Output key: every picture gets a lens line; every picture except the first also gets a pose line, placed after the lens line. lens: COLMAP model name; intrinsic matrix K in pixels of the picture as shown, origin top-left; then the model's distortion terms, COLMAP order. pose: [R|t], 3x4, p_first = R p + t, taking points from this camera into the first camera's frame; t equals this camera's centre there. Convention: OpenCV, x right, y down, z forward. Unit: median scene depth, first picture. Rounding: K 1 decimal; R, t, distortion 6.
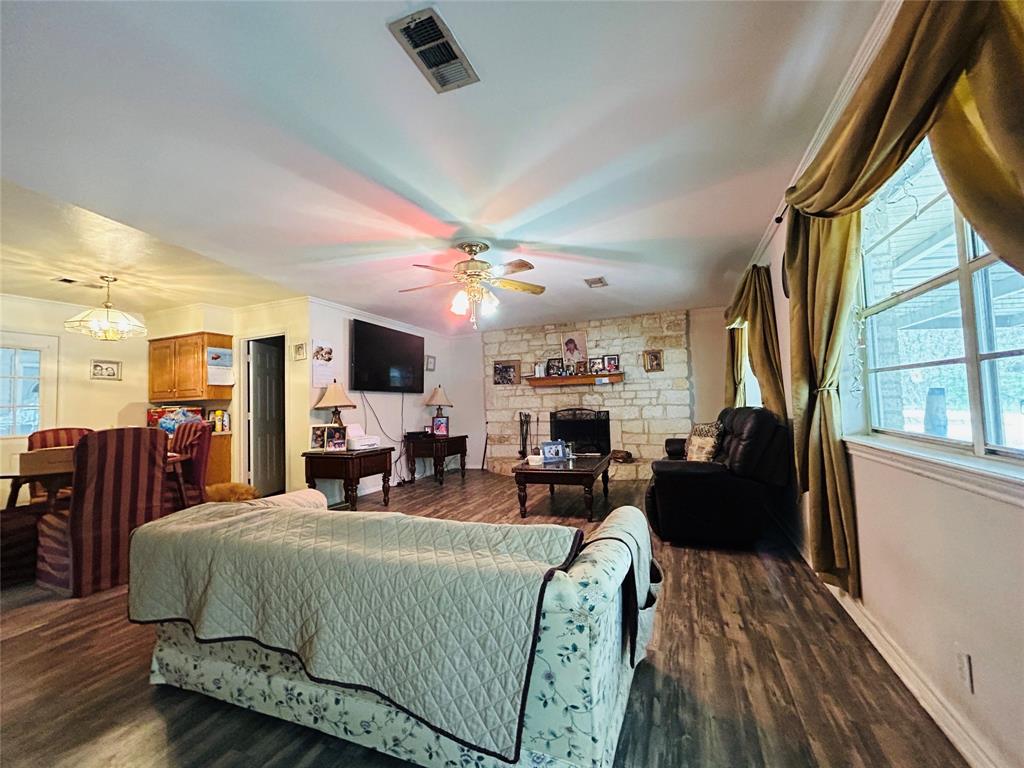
lens RADIAL K [[415.2, 0, 512.6], [0, 415.2, 381.0], [0, 0, 1]] dist [0.000255, 0.001341]
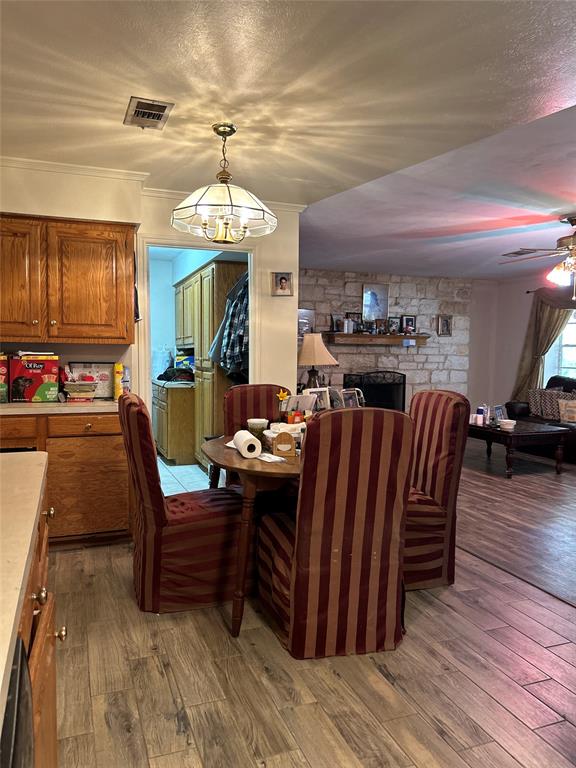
lens RADIAL K [[578.8, 0, 287.7], [0, 578.8, 387.8], [0, 0, 1]] dist [0.045132, -0.052790]
pose [[0.744895, 0.003480, 0.667173, -1.123828], [-0.072418, 0.994500, 0.075667, 0.028184], [-0.663240, -0.104679, 0.741050, 0.252195]]
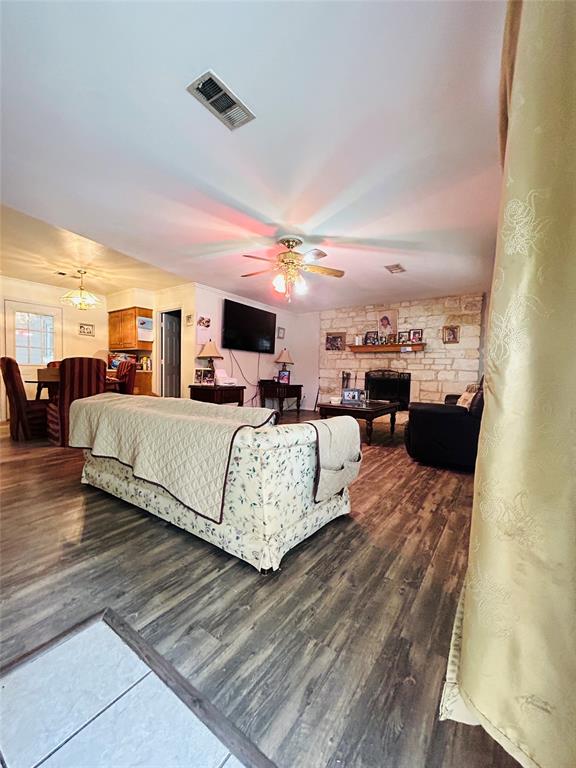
lens RADIAL K [[311.4, 0, 288.9], [0, 311.4, 384.5], [0, 0, 1]] dist [0.000255, 0.001341]
pose [[0.970532, 0.064297, -0.232238, 0.121196], [-0.041583, 0.993975, 0.101414, 0.032424], [0.237359, -0.088768, 0.967358, -0.039638]]
